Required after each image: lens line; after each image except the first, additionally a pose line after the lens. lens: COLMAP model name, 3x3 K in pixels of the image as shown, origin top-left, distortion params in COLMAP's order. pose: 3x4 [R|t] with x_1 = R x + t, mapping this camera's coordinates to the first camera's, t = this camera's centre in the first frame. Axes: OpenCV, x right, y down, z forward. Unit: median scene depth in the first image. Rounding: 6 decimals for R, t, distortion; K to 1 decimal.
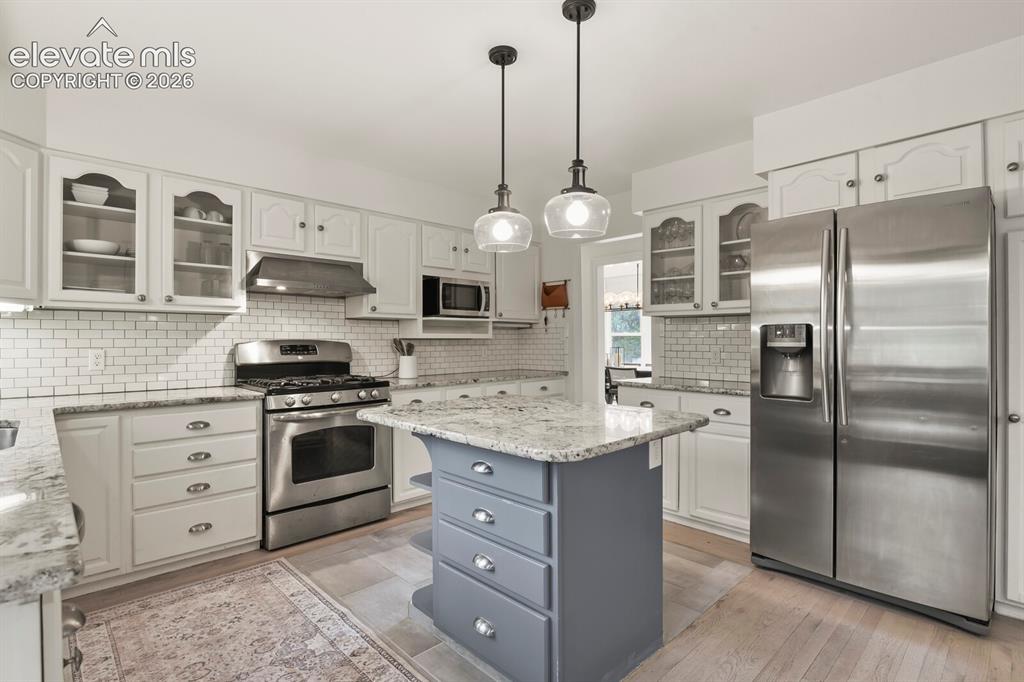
lens RADIAL K [[503.1, 0, 516.2], [0, 503.1, 343.2], [0, 0, 1]] dist [-0.011840, 0.000112]
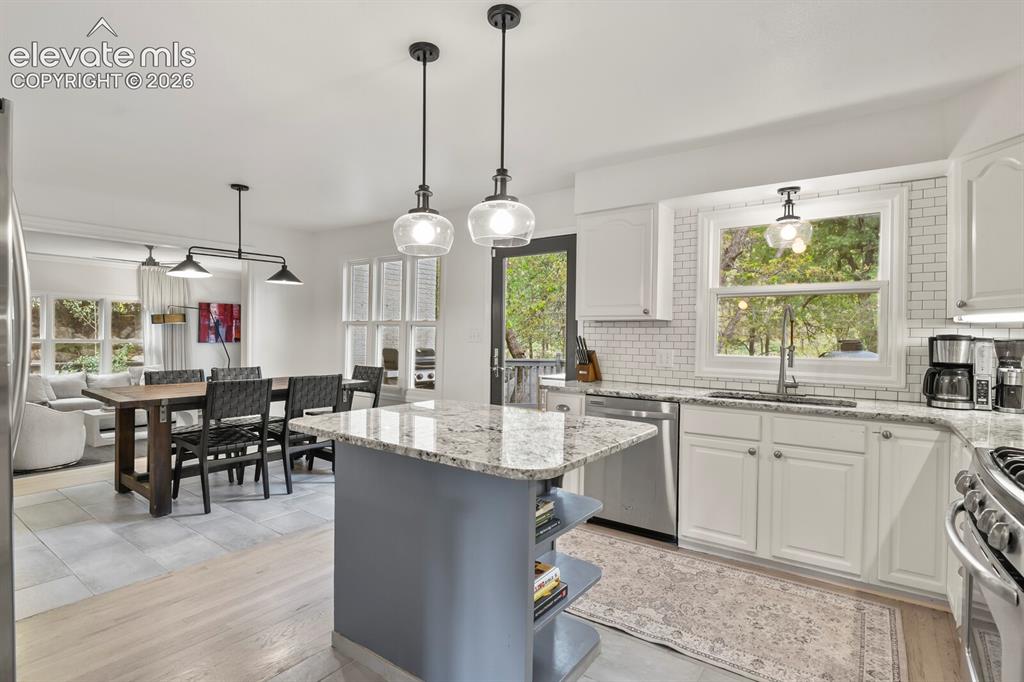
lens RADIAL K [[503.1, 0, 516.2], [0, 503.1, 343.2], [0, 0, 1]] dist [-0.011840, 0.000112]
pose [[-0.983608, -0.005335, -0.180242, 0.079764], [-0.008815, 0.999790, 0.018514, -0.025897], [0.180105, 0.019799, -0.983448, 1.420831]]
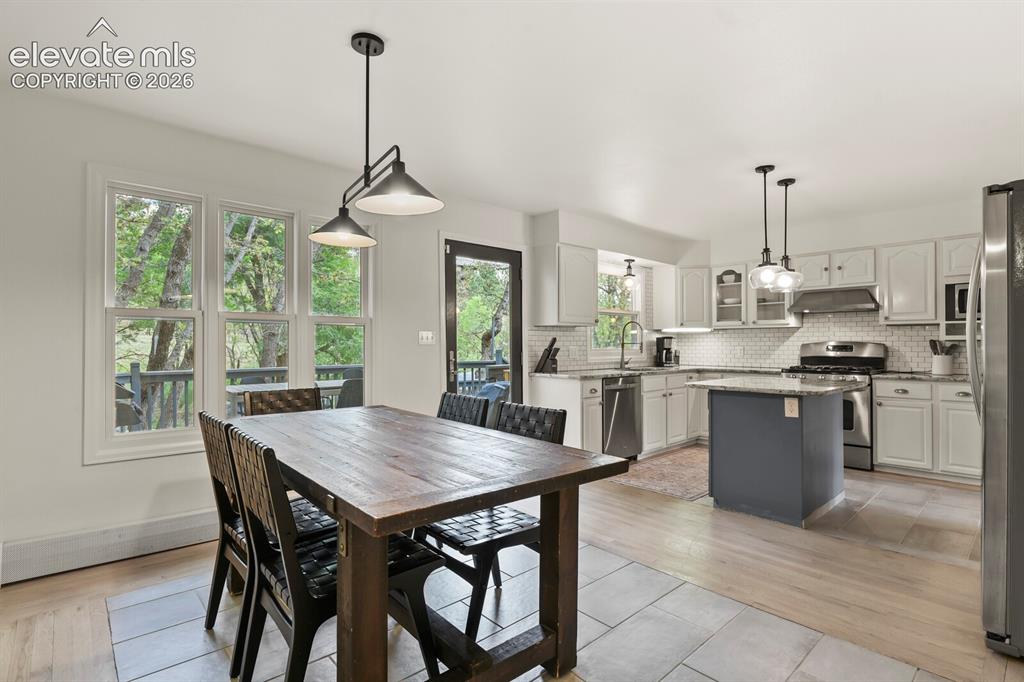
lens RADIAL K [[493.3, 0, 512.0], [0, 493.3, 341.0], [0, 0, 1]] dist [-0.012174, 0.000078]
pose [[-0.033194, -0.003776, -0.999442, 1.327356], [-0.001350, 0.999992, -0.003733, -0.002051], [0.999448, 0.001225, -0.033199, 0.069681]]
